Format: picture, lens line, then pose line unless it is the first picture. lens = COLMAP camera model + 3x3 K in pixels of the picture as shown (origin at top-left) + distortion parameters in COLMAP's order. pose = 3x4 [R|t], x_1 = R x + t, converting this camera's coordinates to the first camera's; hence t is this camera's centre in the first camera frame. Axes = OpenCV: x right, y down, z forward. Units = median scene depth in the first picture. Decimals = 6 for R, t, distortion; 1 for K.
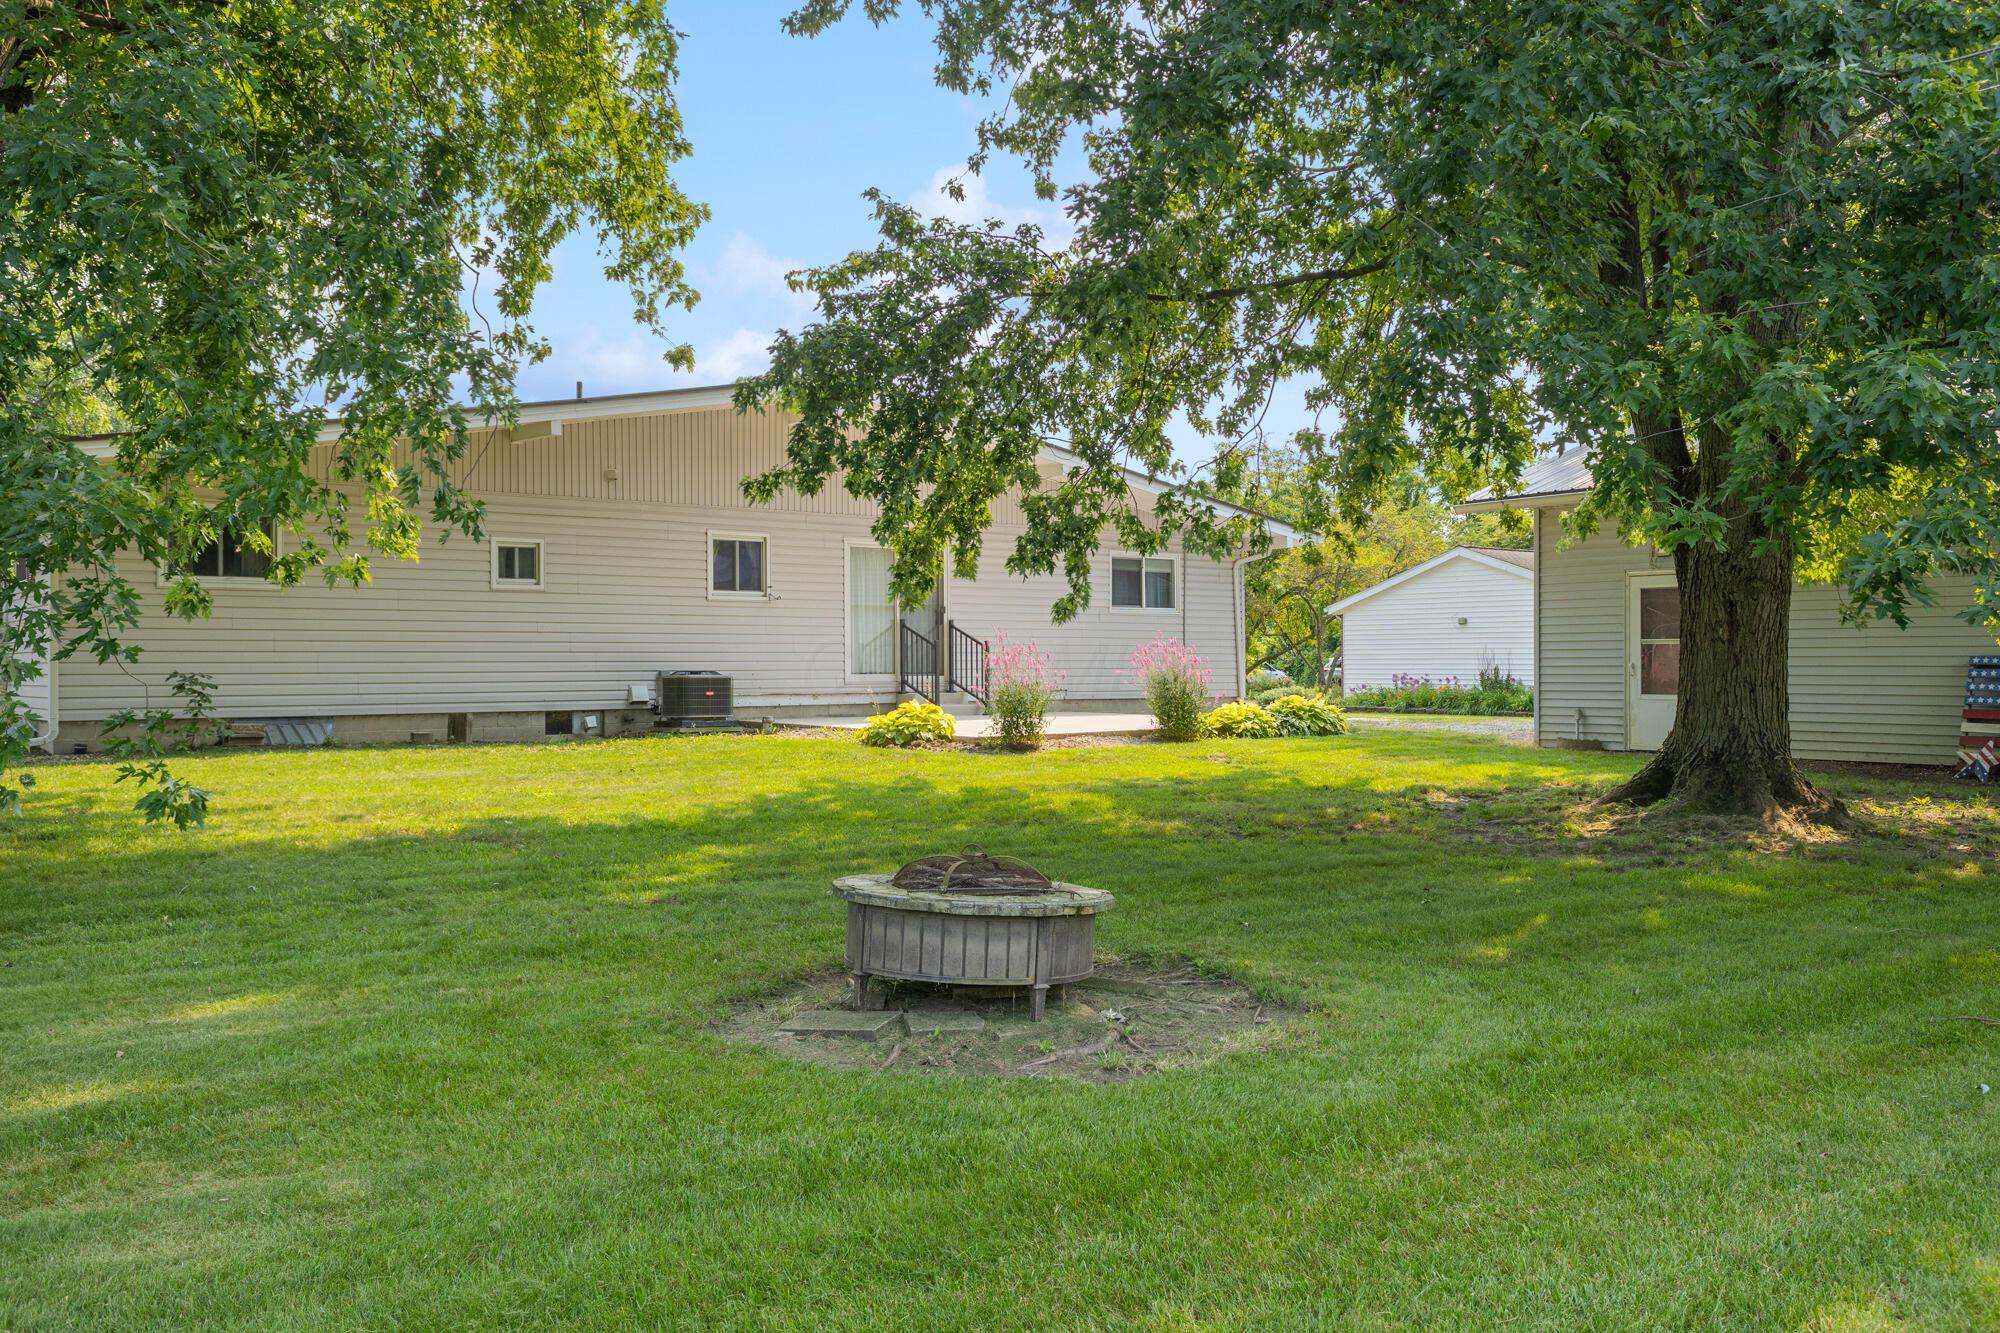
lens RADIAL K [[1515.2, 0, 948.0], [0, 1515.2, 663.0], [0, 0, 1]] dist [0.003412, -0.001279]
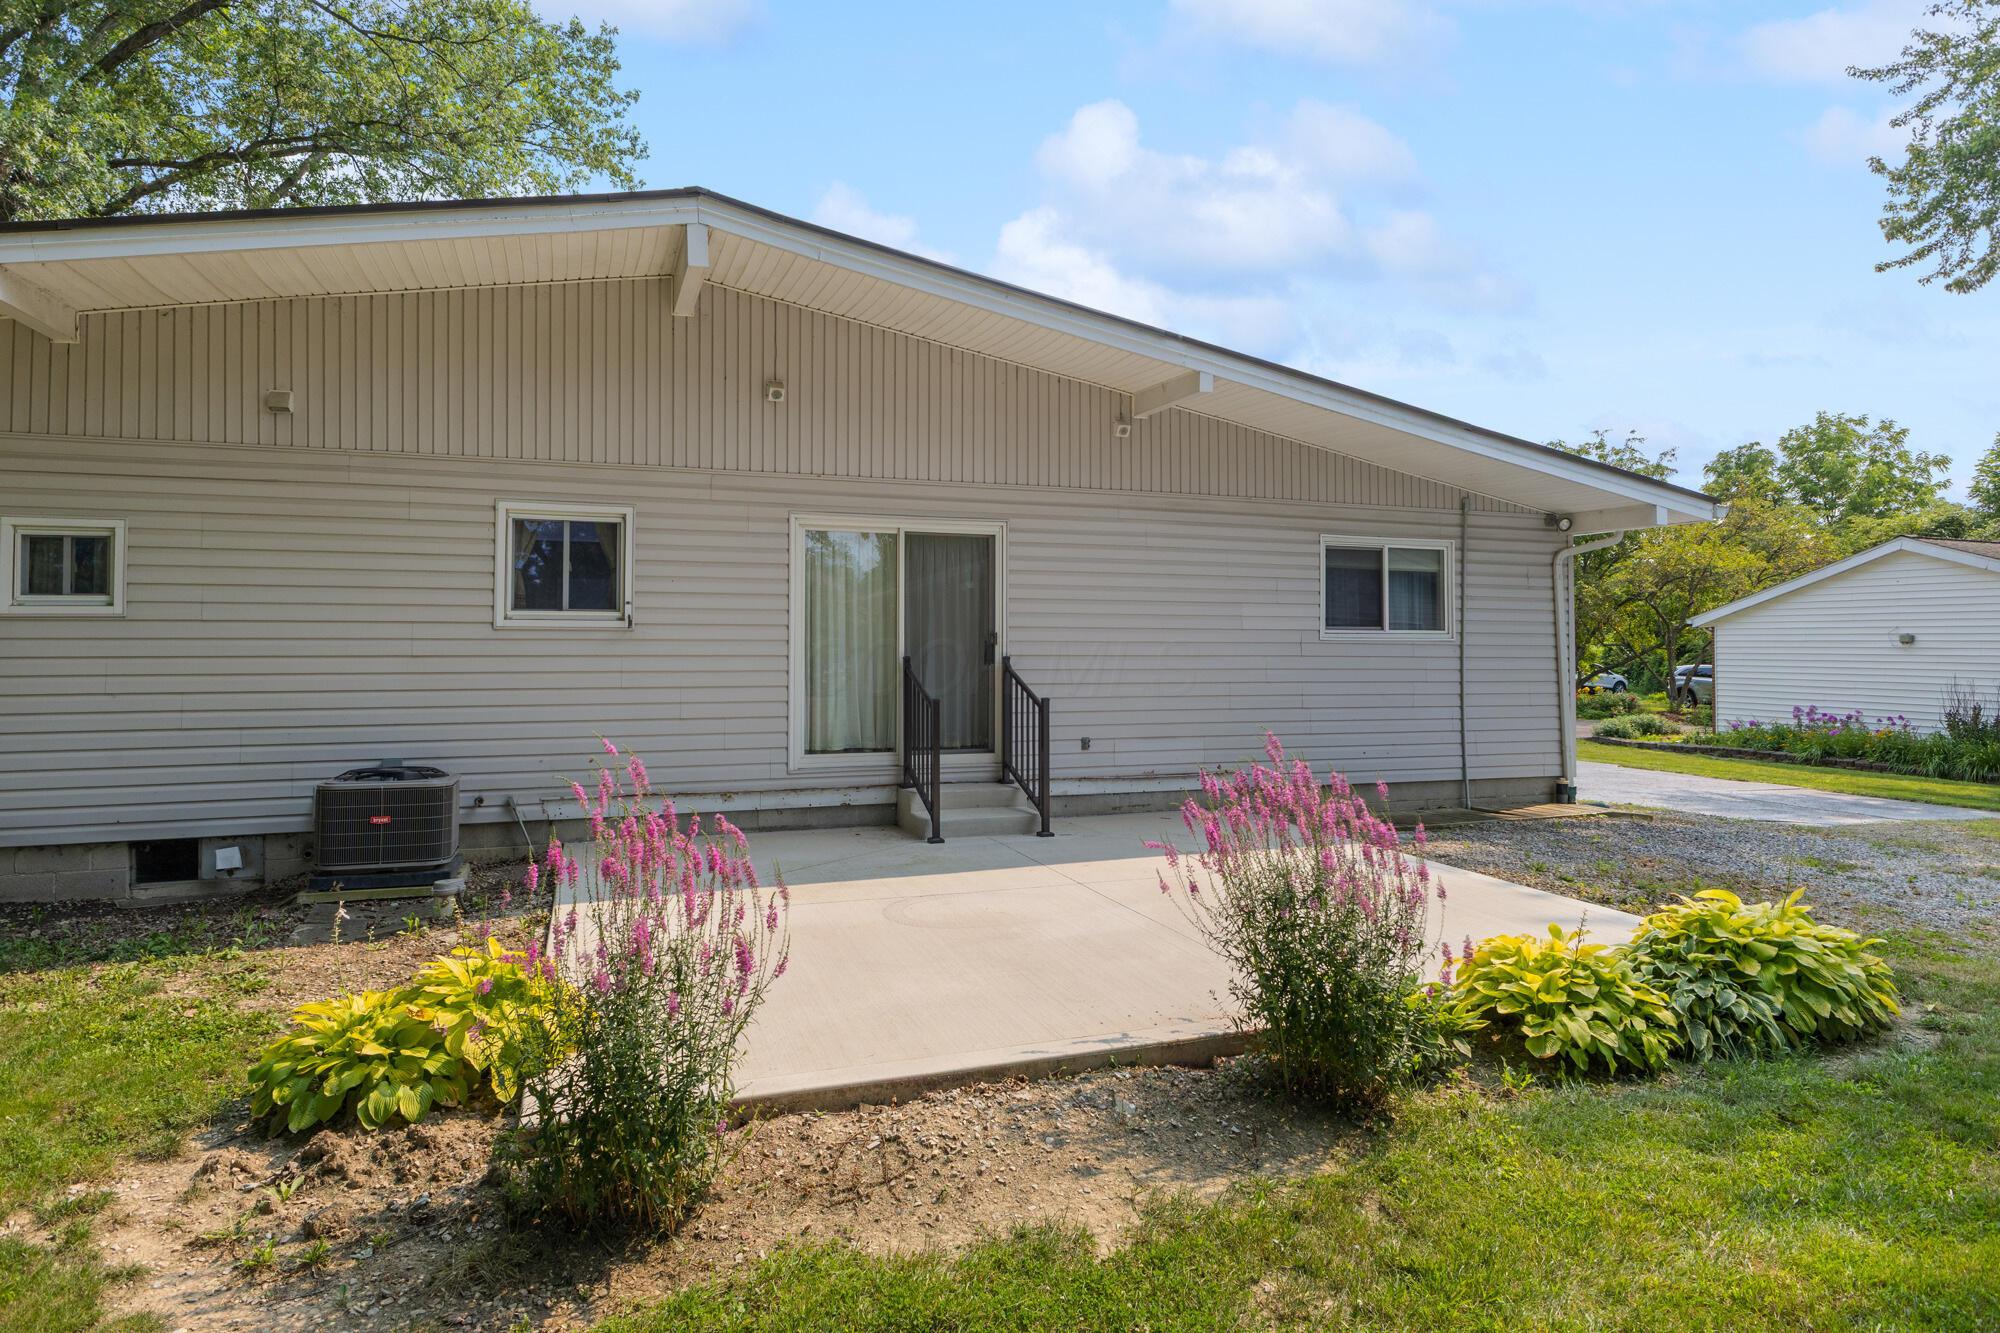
lens RADIAL K [[1123.8, 0, 1002.2], [0, 1123.8, 614.4], [0, 0, 1]] dist [0.023060, -0.012575]
pose [[0.960881, -0.004002, -0.276934, 0.134488], [-0.005523, 0.999420, -0.033605, -0.033999], [0.276908, 0.033820, 0.960301, 0.666968]]
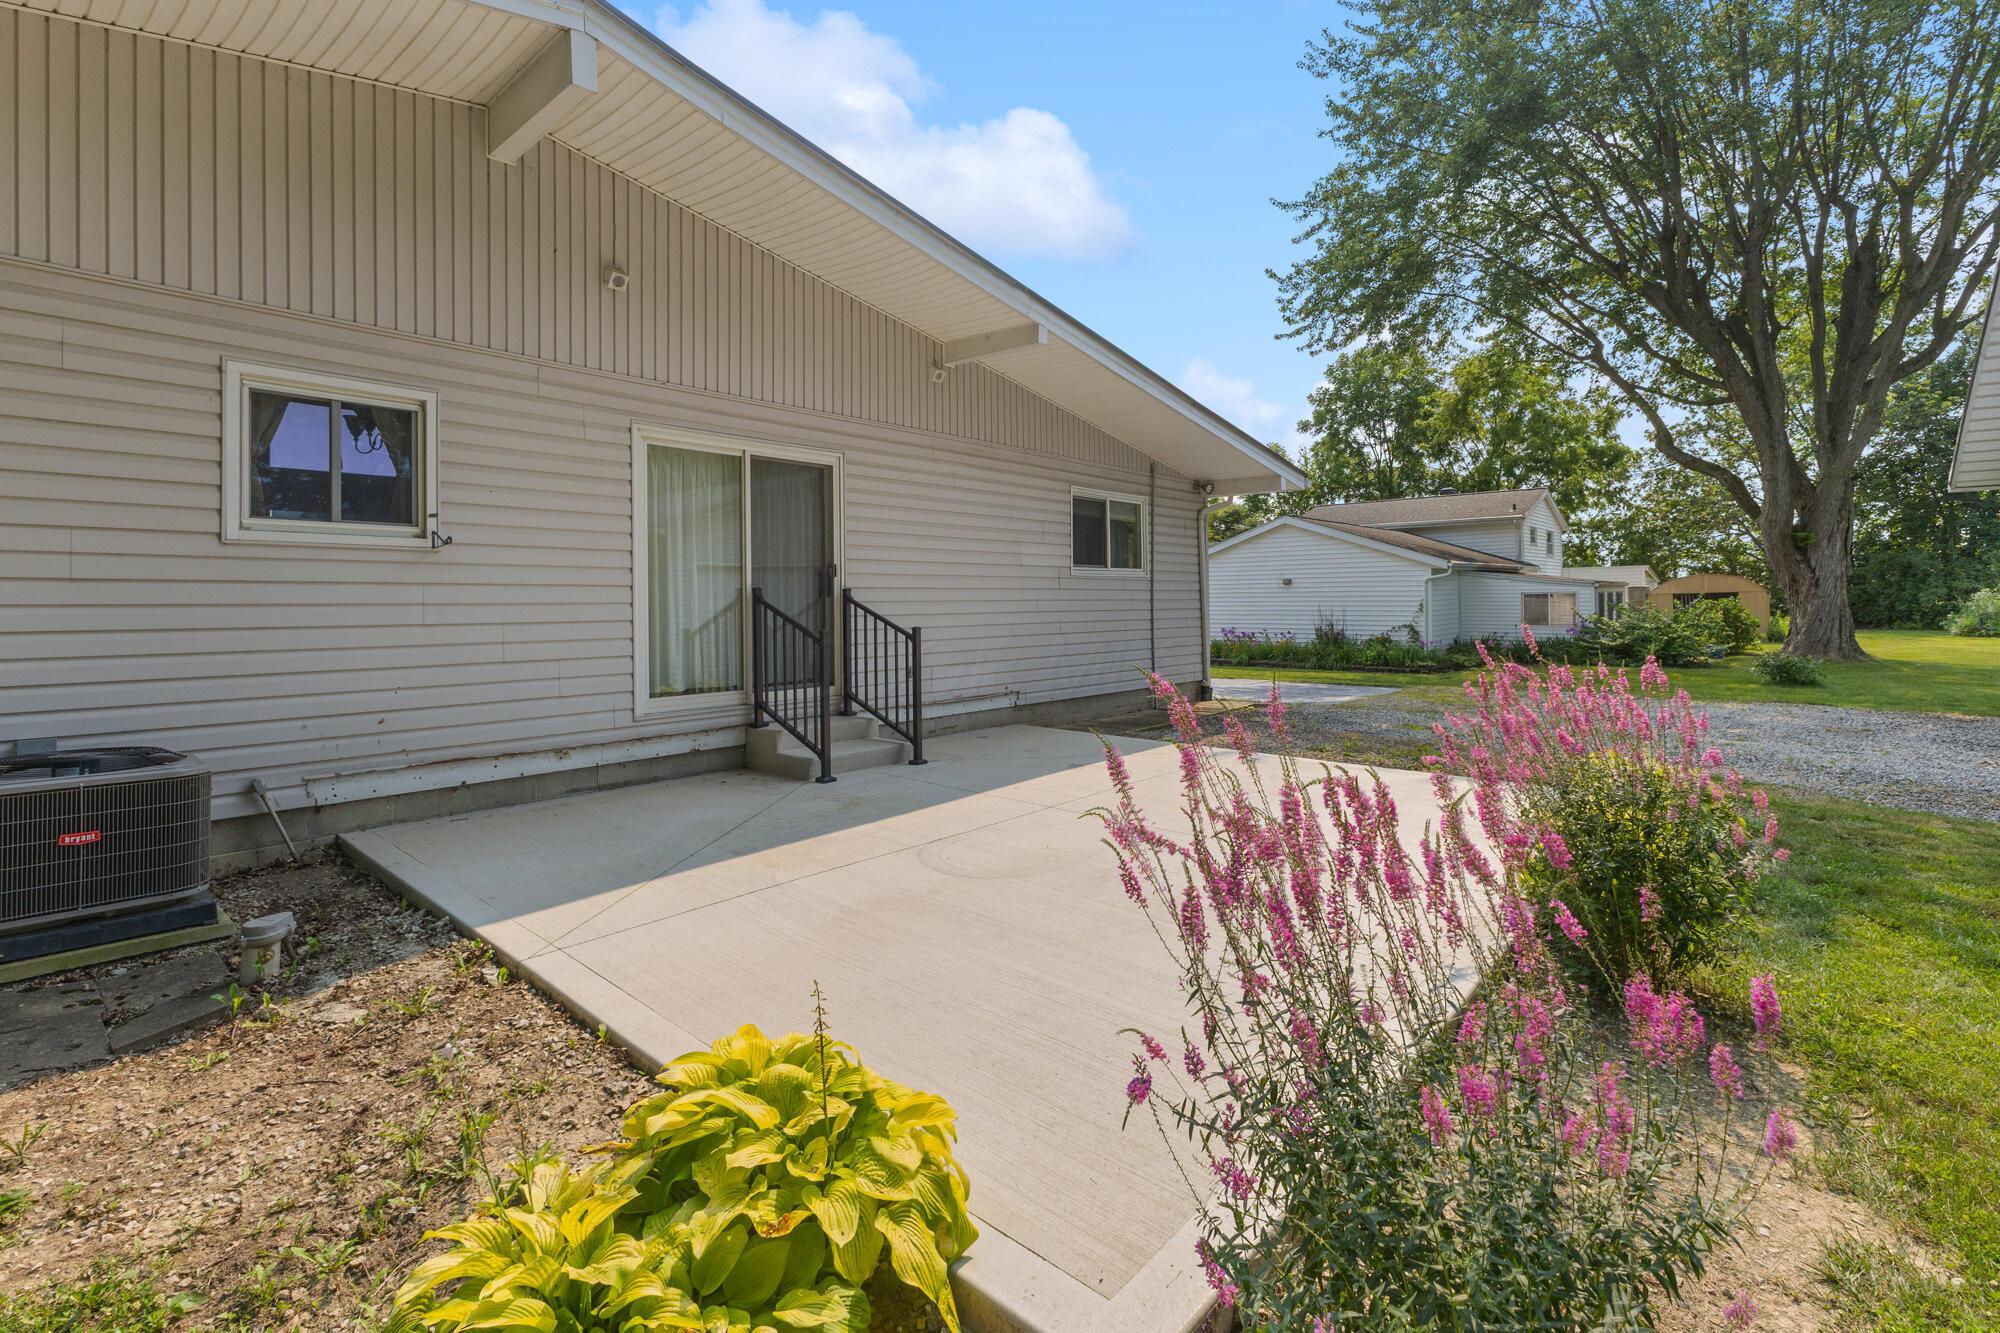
lens RADIAL K [[887.9, 0, 1002.3], [0, 887.9, 597.3], [0, 0, 1]] dist [0.001518, -0.000215]
pose [[0.976711, -0.000813, 0.214560, -0.014151], [0.001307, 0.999997, -0.002159, -0.027228], [-0.214557, 0.002389, 0.976709, 0.747692]]
